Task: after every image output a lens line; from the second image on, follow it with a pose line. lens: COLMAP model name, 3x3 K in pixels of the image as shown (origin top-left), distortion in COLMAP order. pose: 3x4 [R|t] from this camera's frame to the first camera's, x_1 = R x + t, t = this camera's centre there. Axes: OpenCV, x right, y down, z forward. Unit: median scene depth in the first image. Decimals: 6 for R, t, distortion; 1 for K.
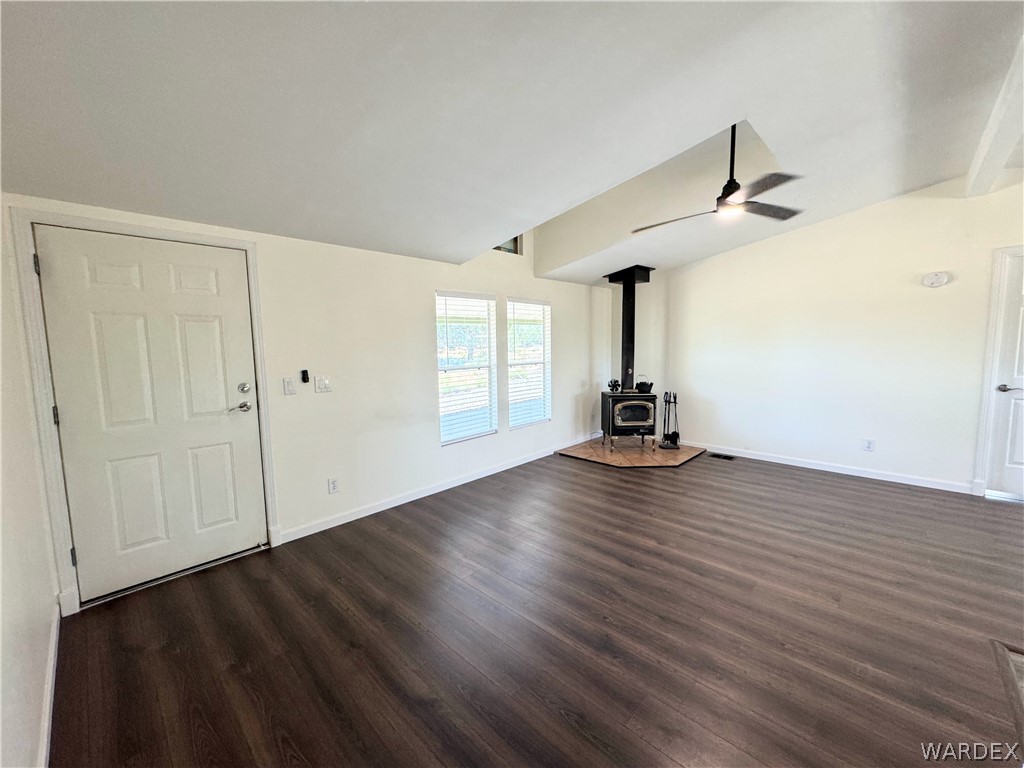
lens RADIAL K [[409.3, 0, 512.8], [0, 409.3, 384.1], [0, 0, 1]] dist [0.004057, 0.000049]
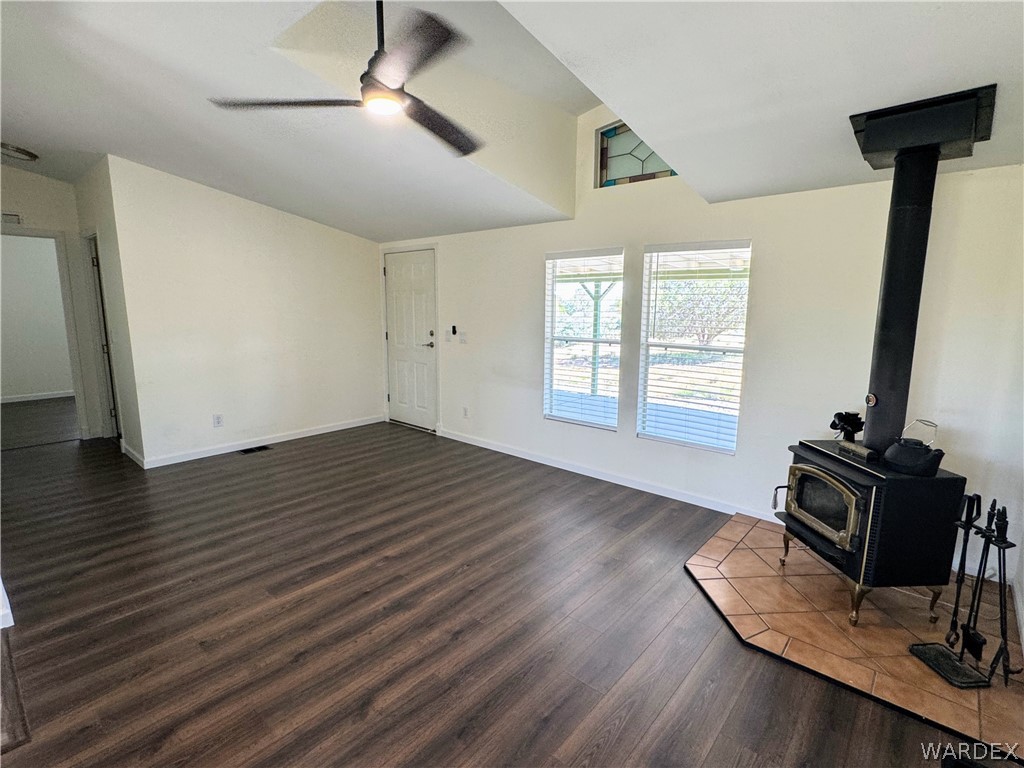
lens RADIAL K [[494.2, 0, 511.9], [0, 494.2, 386.6], [0, 0, 1]] dist [-0.001369, -0.000228]
pose [[0.041443, 0.176658, -0.983399, 0.953144], [-0.111115, 0.978954, 0.171177, -0.110423], [0.992943, 0.102177, 0.060200, 0.852398]]
